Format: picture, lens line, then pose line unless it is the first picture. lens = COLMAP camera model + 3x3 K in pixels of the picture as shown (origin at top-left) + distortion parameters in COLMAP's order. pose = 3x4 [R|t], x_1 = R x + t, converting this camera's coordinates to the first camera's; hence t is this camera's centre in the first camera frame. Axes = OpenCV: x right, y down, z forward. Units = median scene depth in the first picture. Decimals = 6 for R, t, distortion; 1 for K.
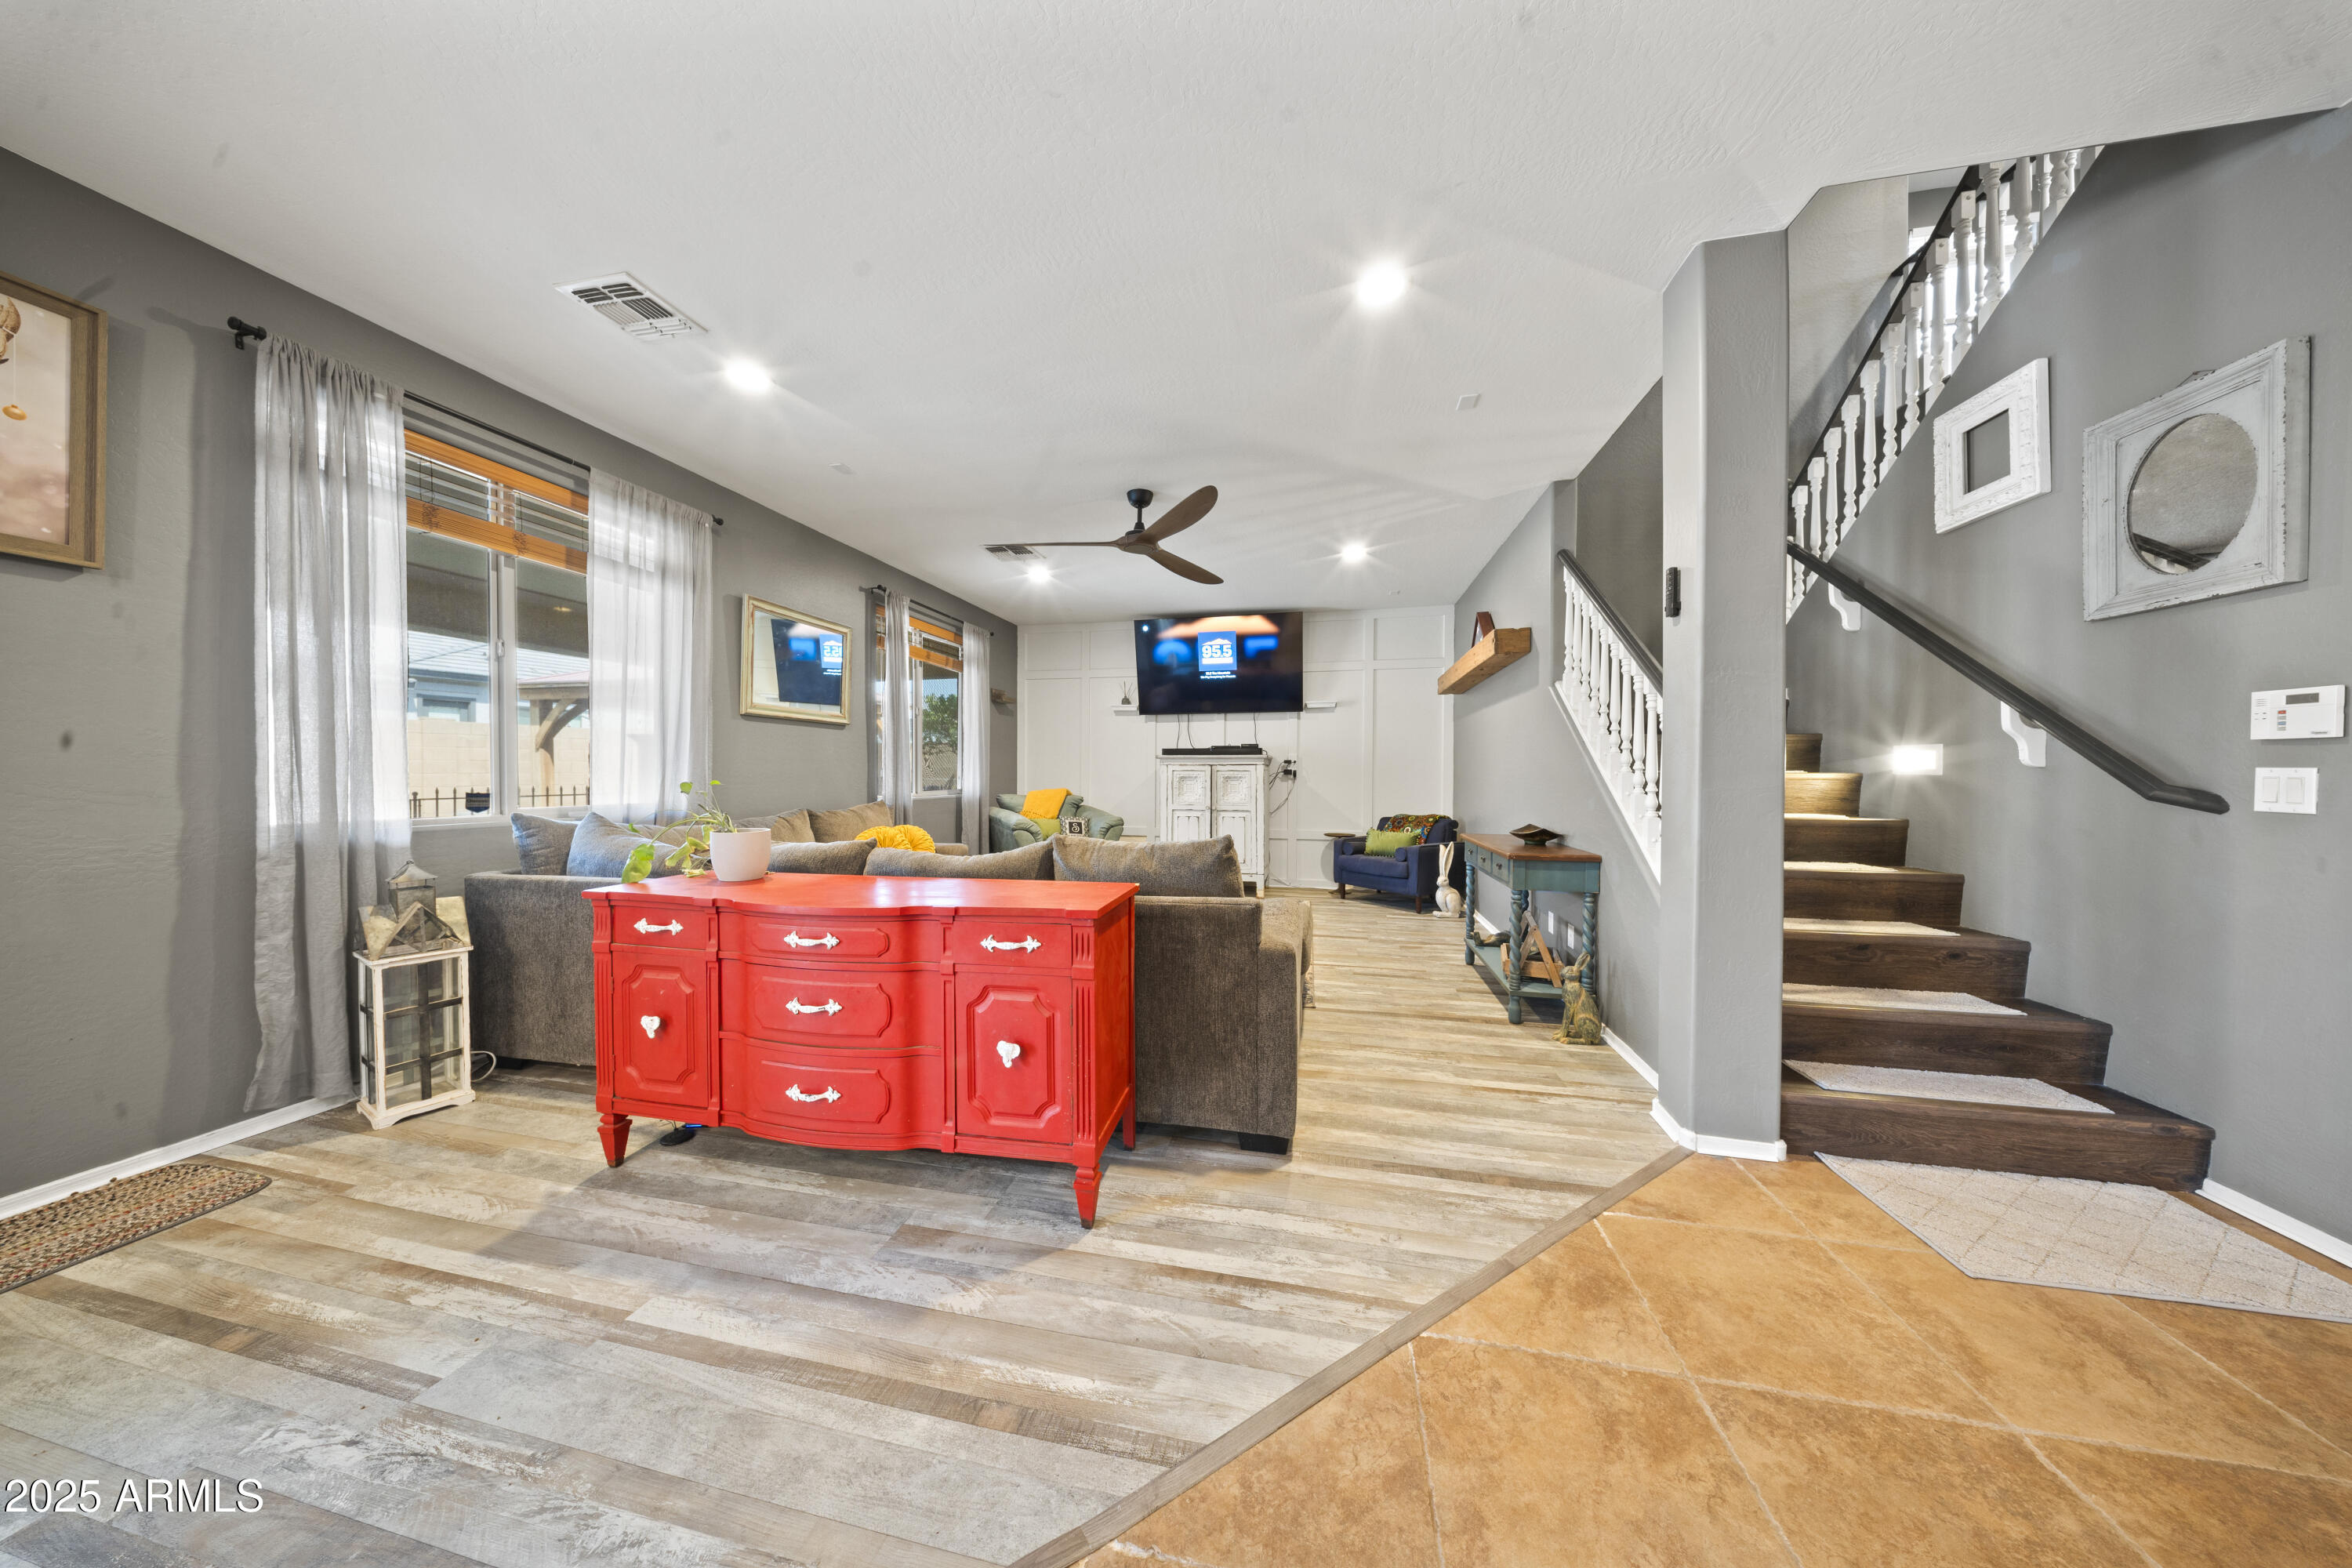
lens RADIAL K [[690.1, 0, 1176.0], [0, 690.1, 784.0], [0, 0, 1]] dist [0.000435, -0.001938]
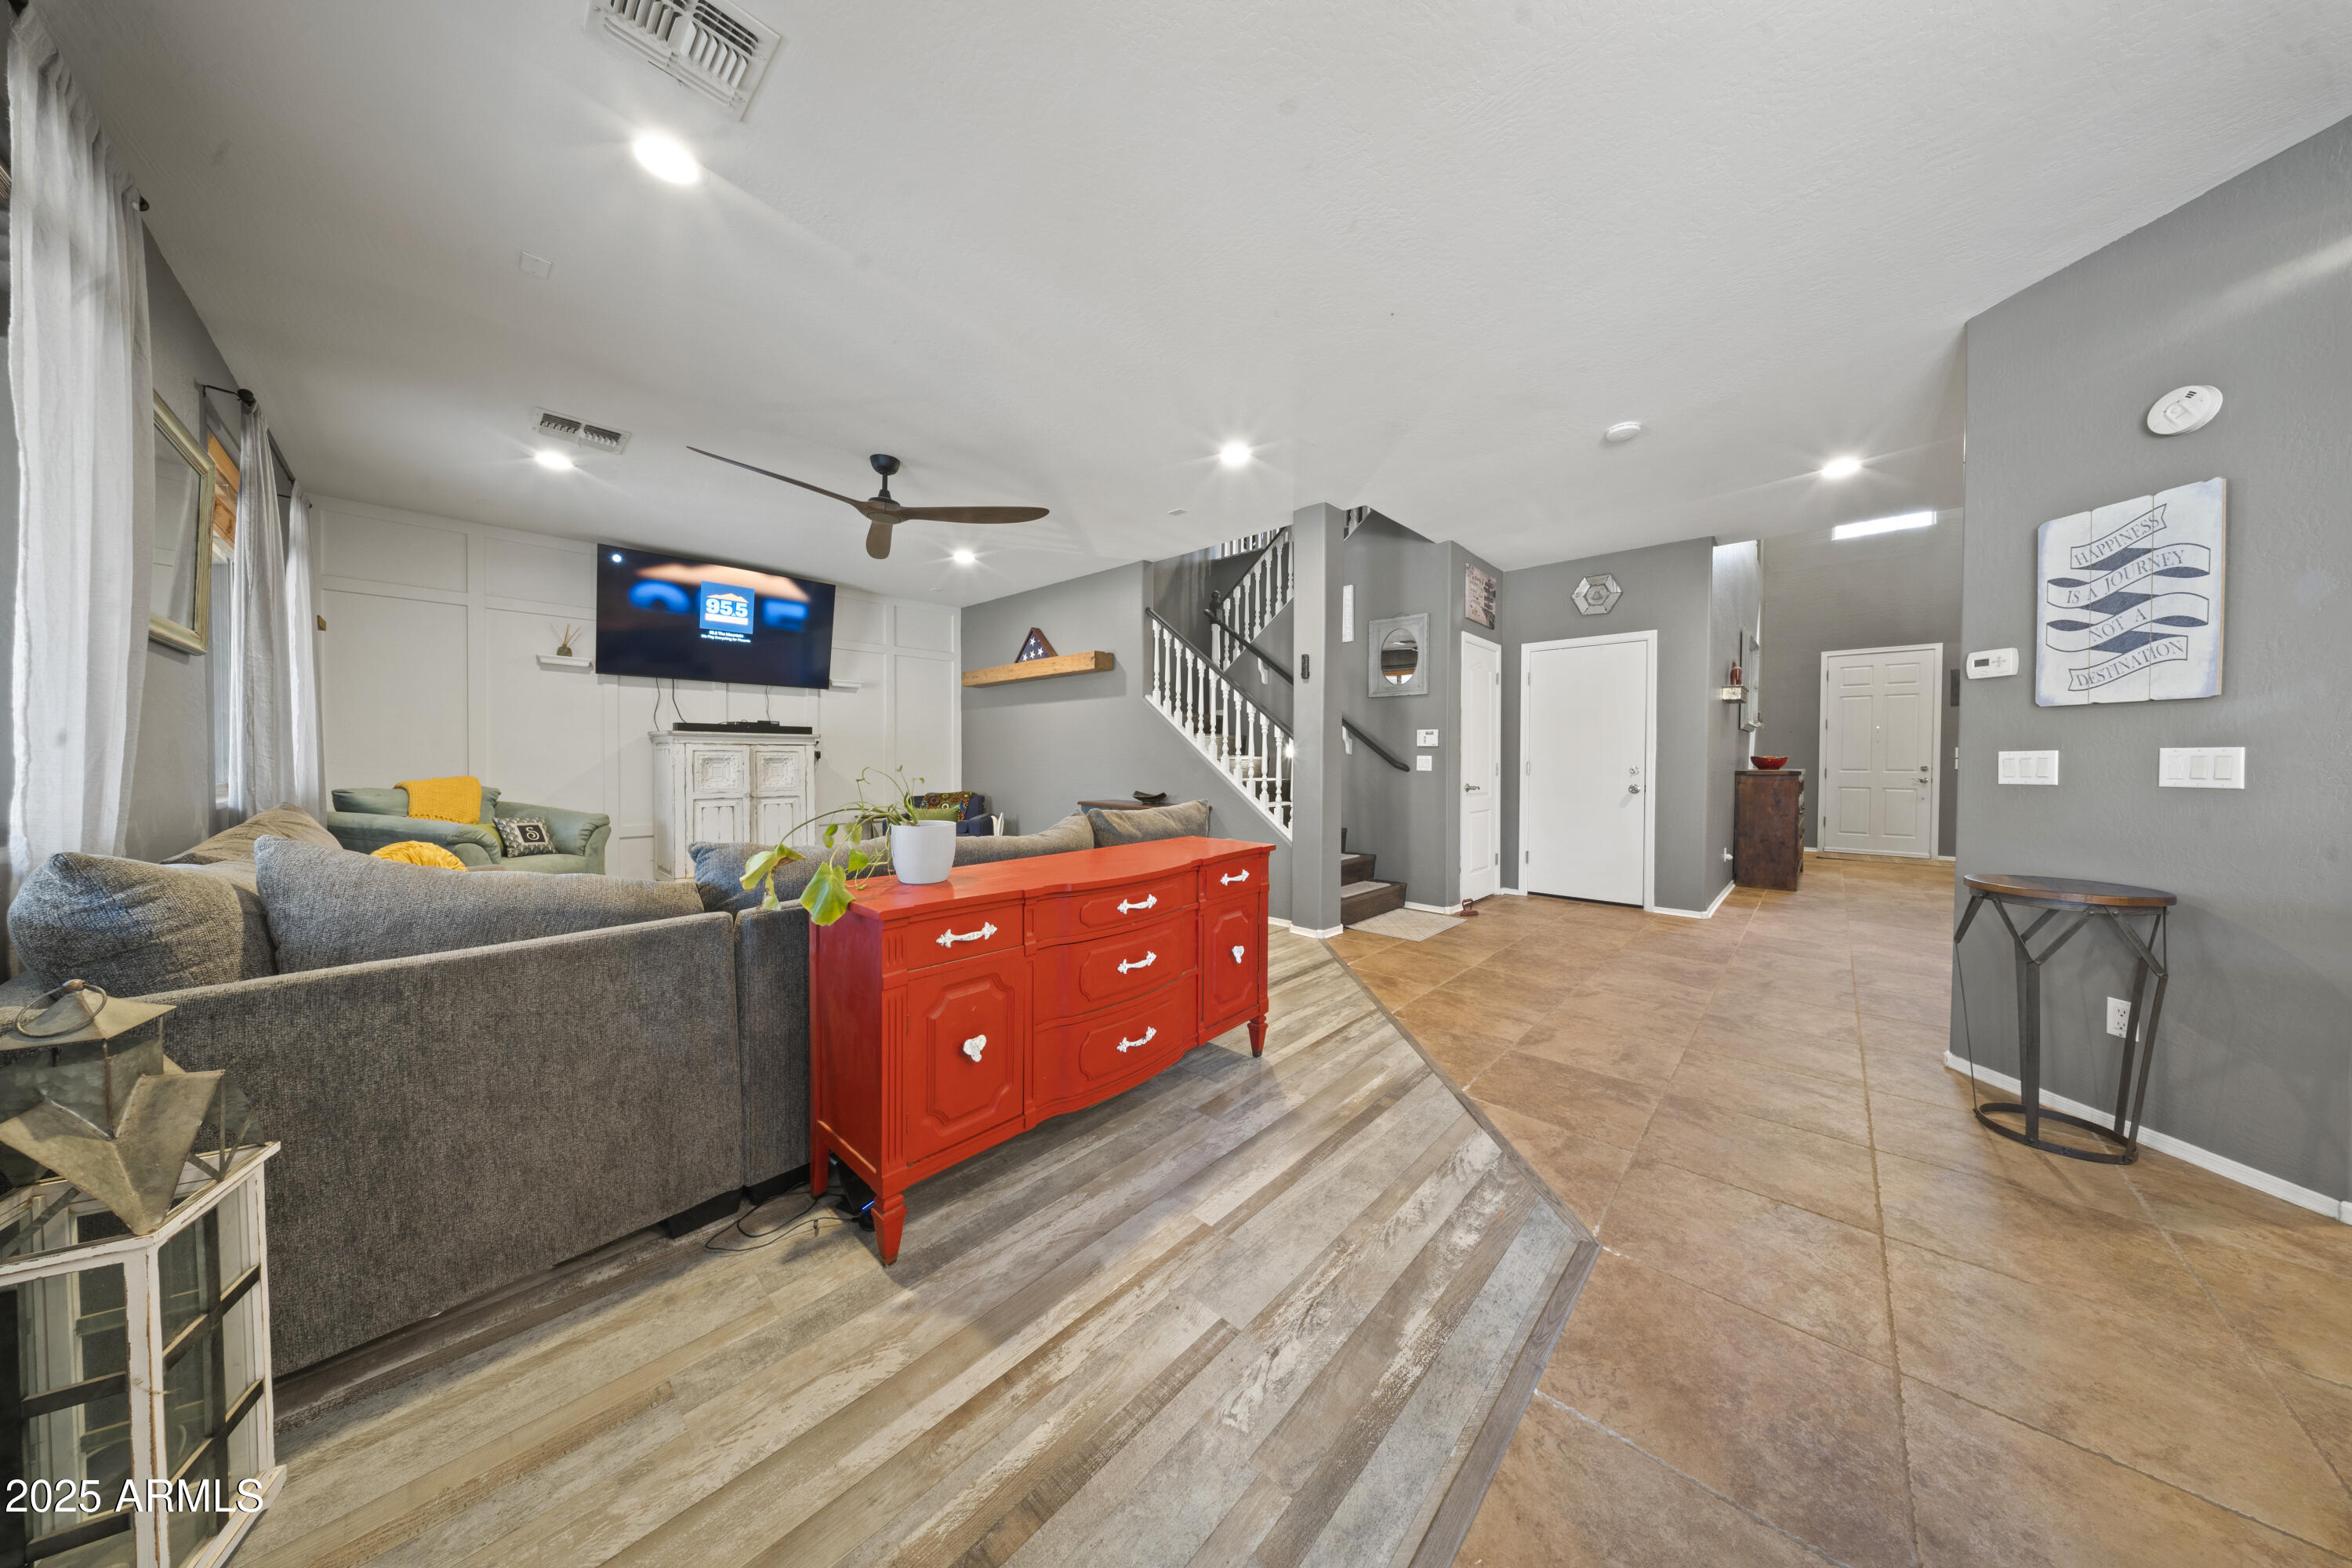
lens RADIAL K [[685.2, 0, 1184.2], [0, 685.2, 789.0], [0, 0, 1]] dist [0.000590, -0.001916]
pose [[0.507285, -0.037543, 0.860960, -0.751261], [0.008369, 0.999218, 0.038641, -0.001688], [-0.861738, -0.012396, 0.507202, 0.194027]]
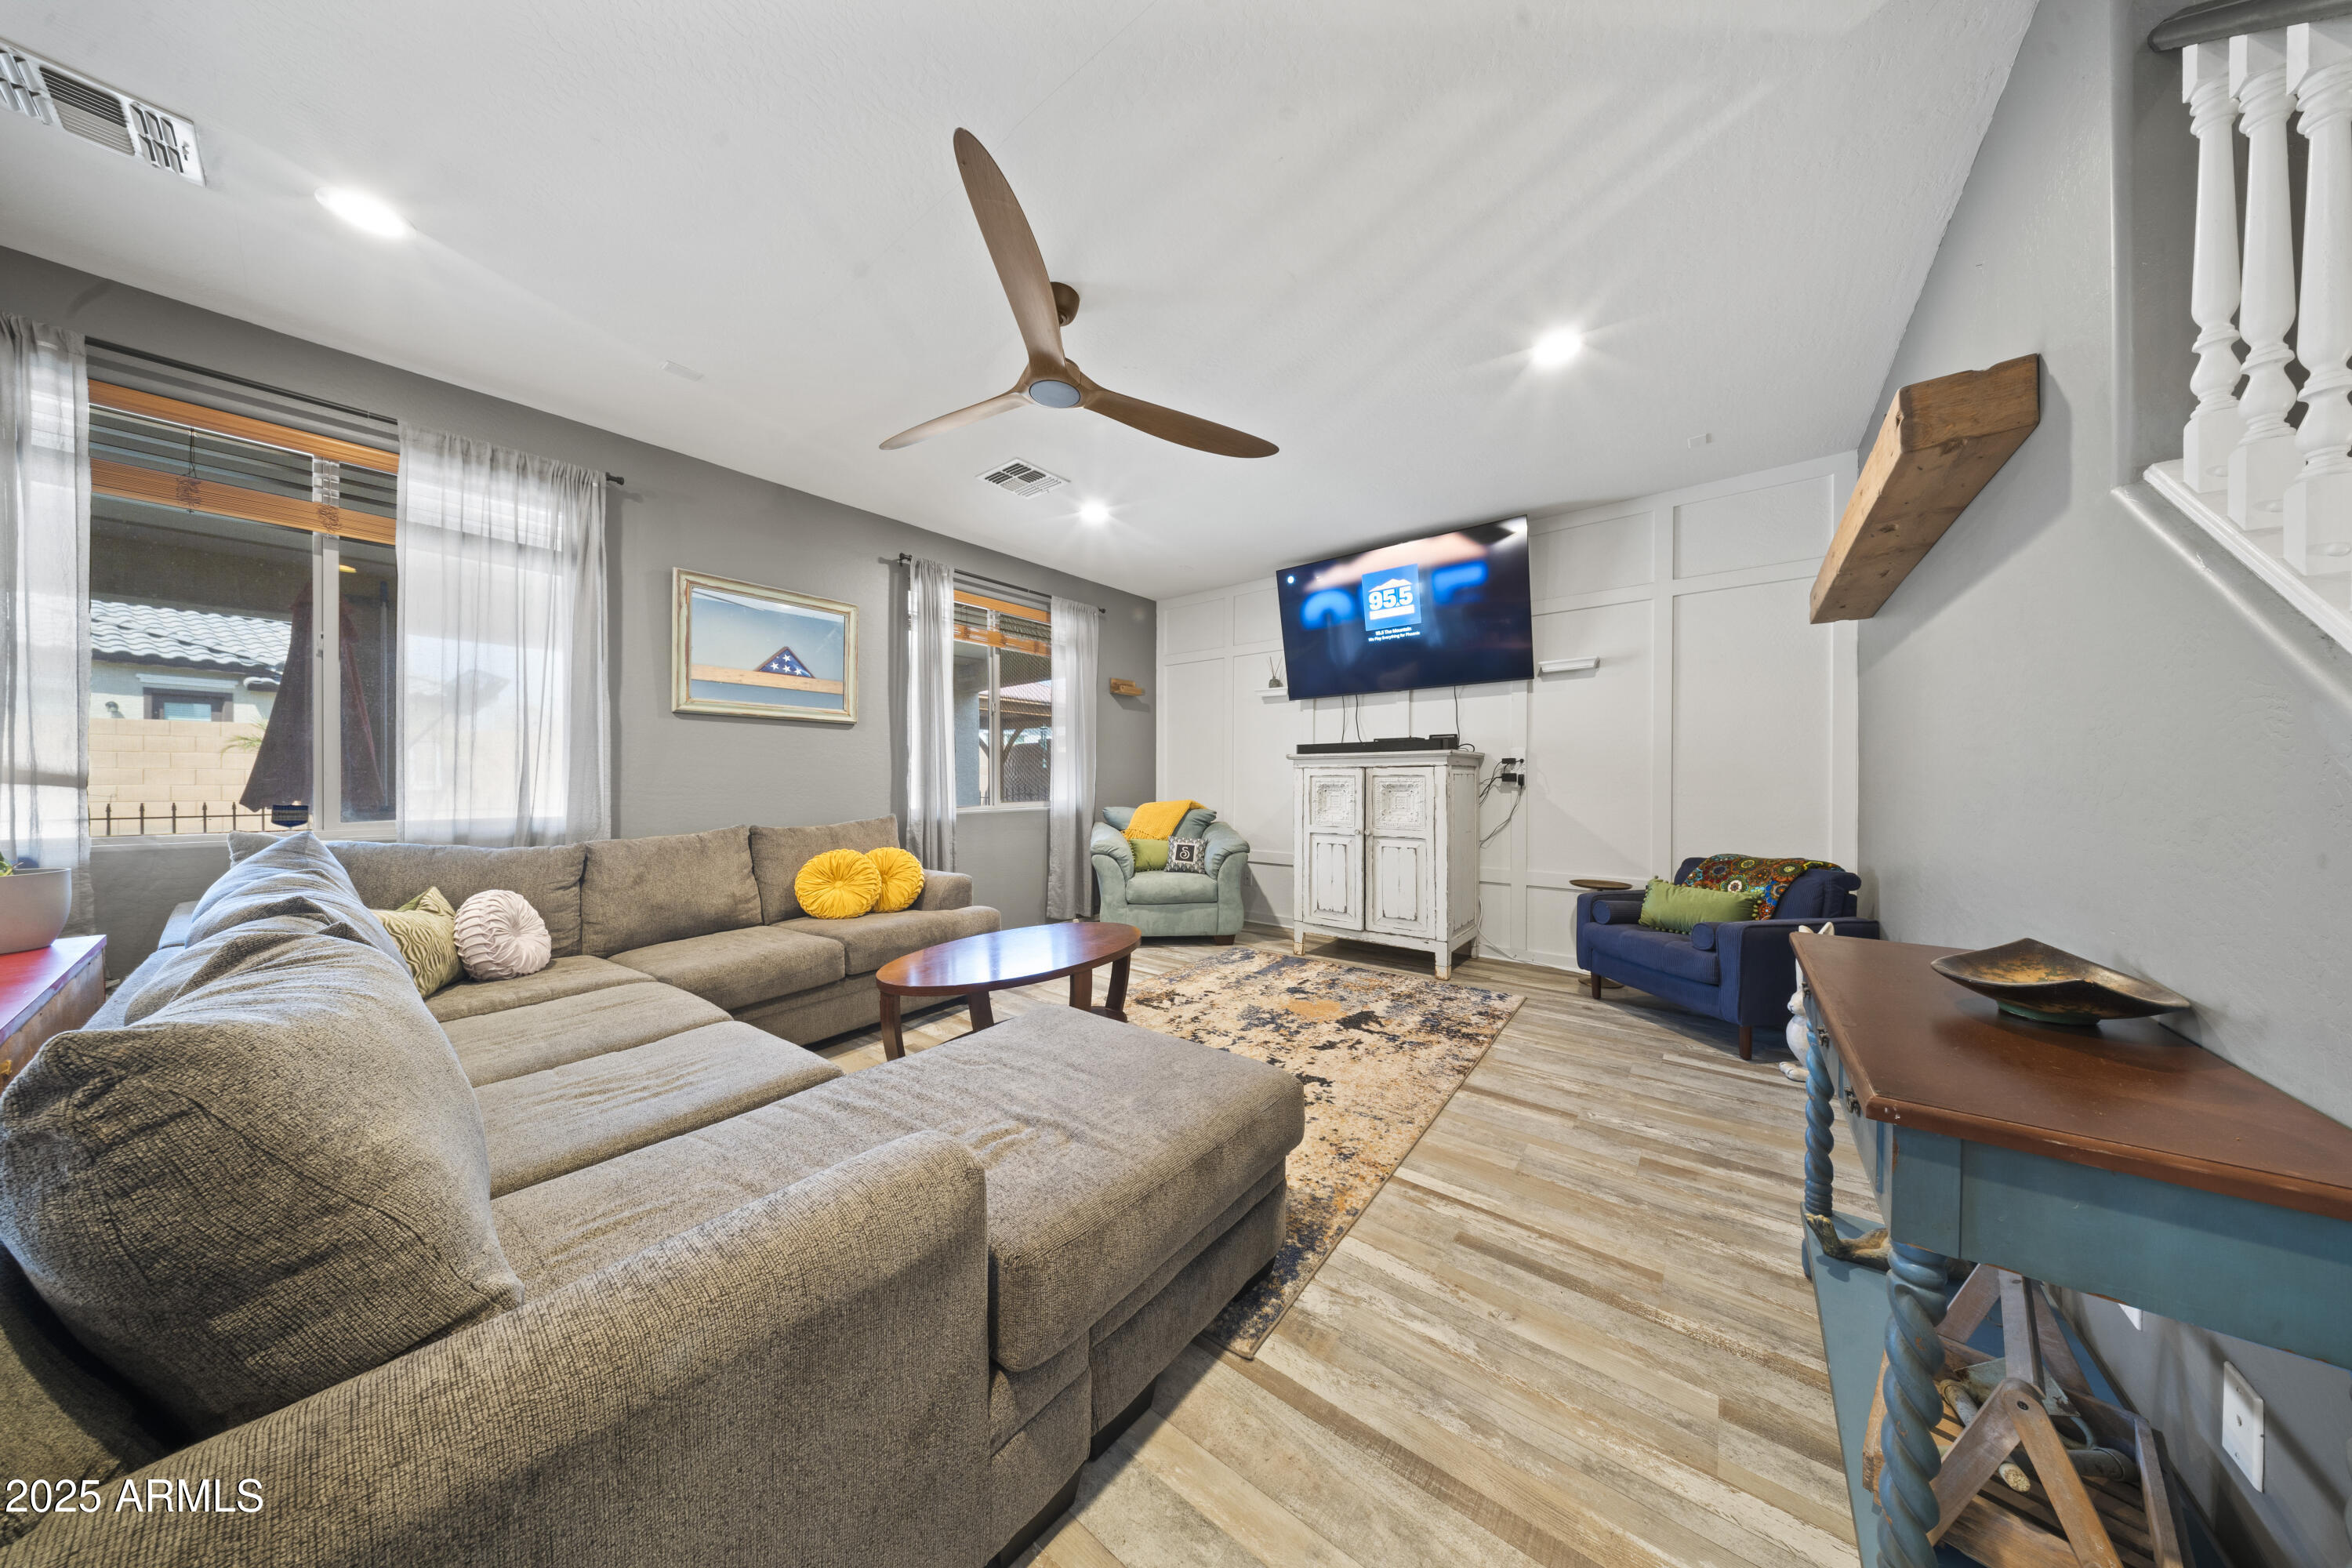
lens RADIAL K [[690.1, 0, 1176.0], [0, 690.1, 784.0], [0, 0, 1]] dist [0.000435, -0.001938]
pose [[0.895964, -0.001936, -0.444123, 0.333909], [-0.003532, 0.999928, -0.011485, -0.006250], [0.444113, 0.011859, 0.895892, 0.601664]]
